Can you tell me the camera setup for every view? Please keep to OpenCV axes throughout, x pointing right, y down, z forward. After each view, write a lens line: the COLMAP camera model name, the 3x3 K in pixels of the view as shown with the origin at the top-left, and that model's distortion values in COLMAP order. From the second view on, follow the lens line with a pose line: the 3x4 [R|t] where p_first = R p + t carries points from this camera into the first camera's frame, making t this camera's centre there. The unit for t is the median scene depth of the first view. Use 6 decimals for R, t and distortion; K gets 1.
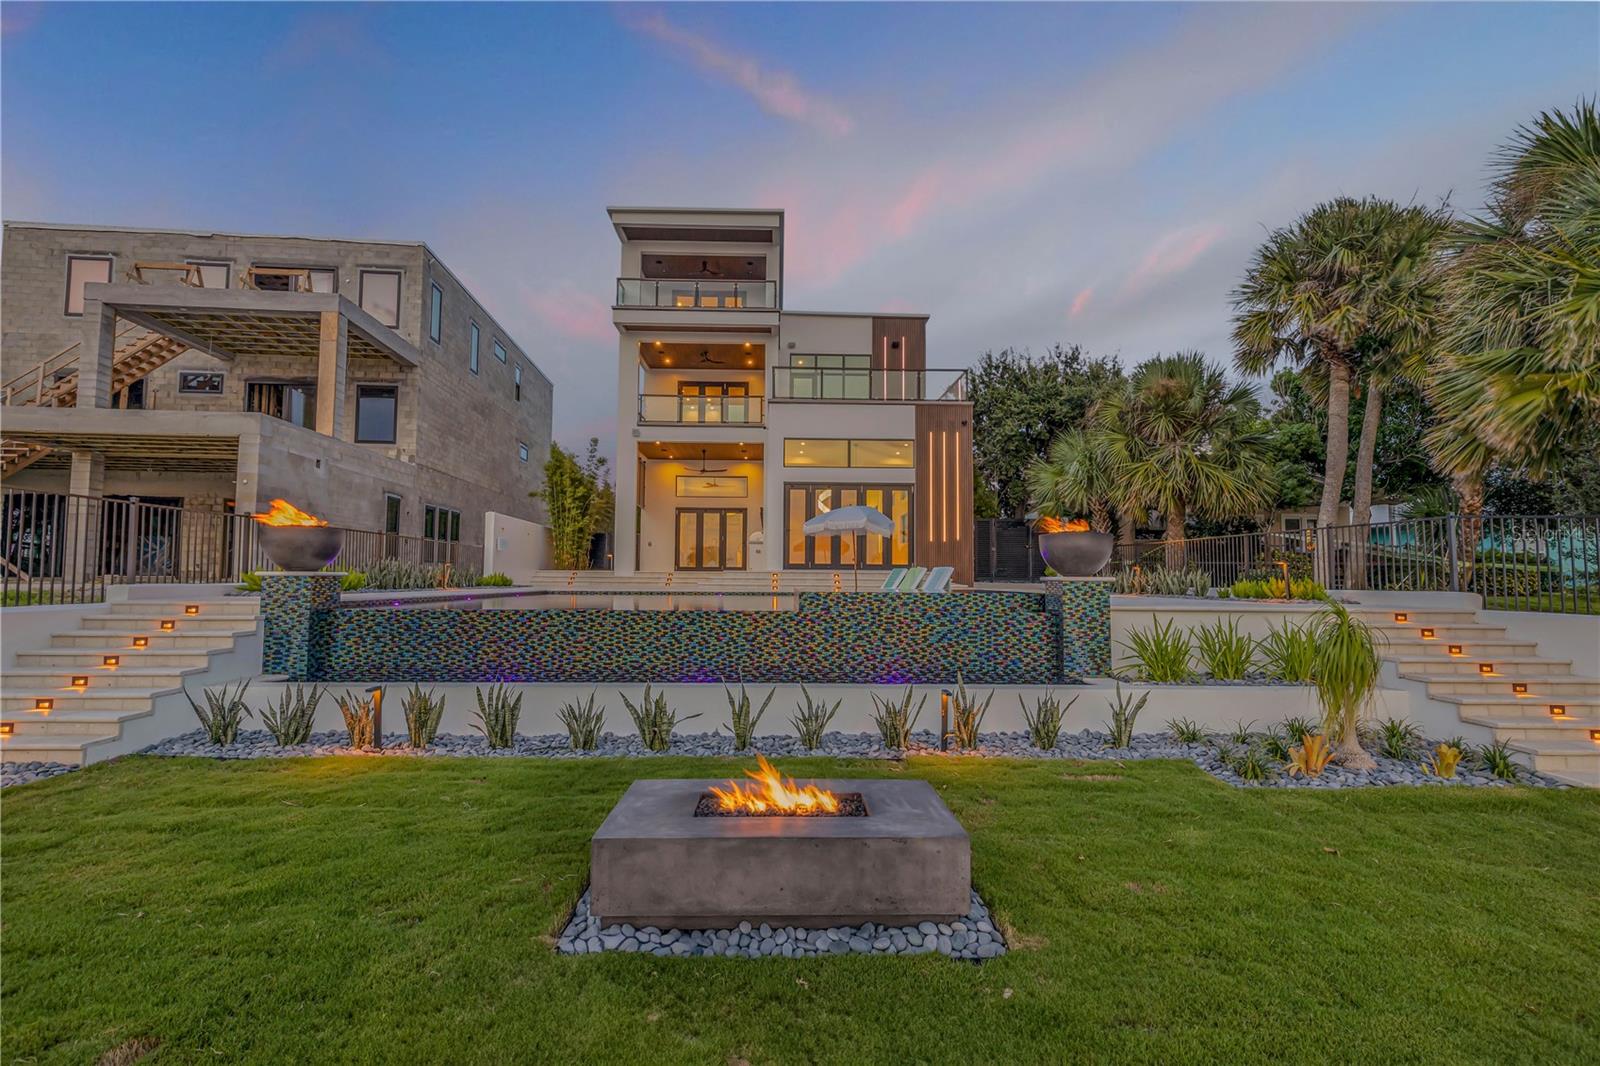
lens RADIAL K [[734.1, 0, 800.0], [0, 734.1, 533.0], [0, 0, 1]] dist [0.001374, 0.000227]
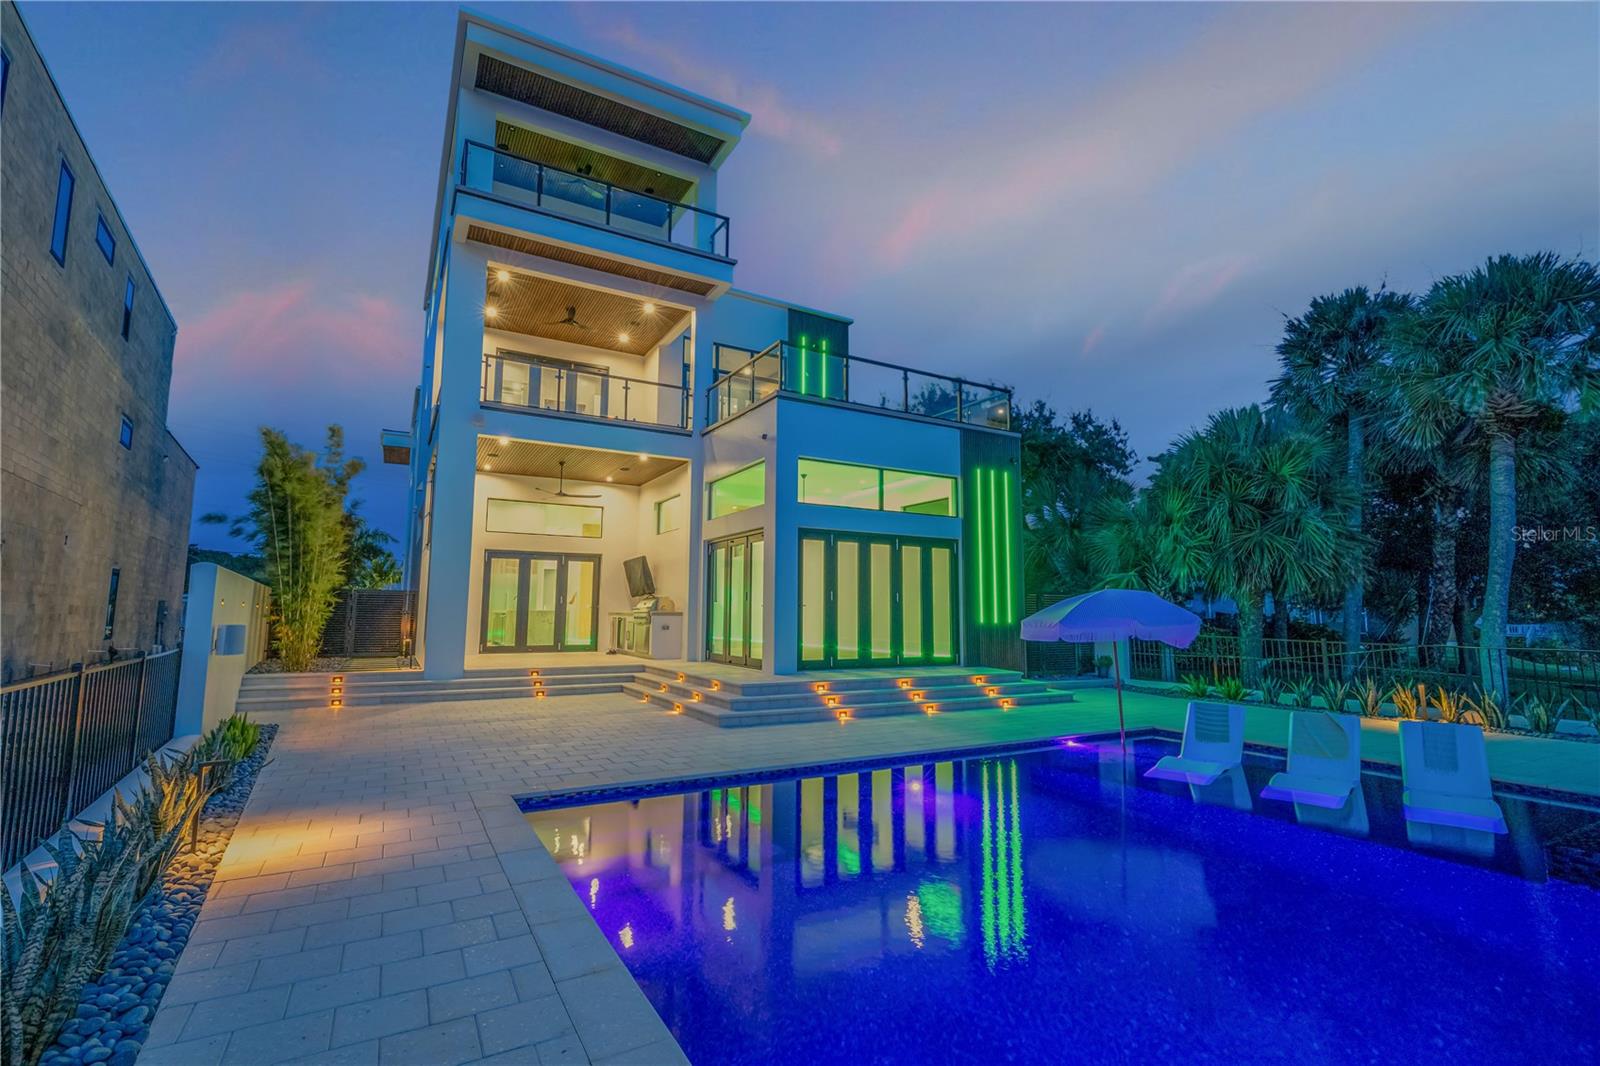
lens RADIAL K [[734.1, 0, 800.0], [0, 734.1, 533.0], [0, 0, 1]] dist [0.001374, 0.000227]
pose [[0.887667, 0.050696, 0.457687, -0.216971], [-0.030310, 0.998198, -0.051781, -0.024646], [-0.459487, 0.032092, 0.887604, 0.334940]]
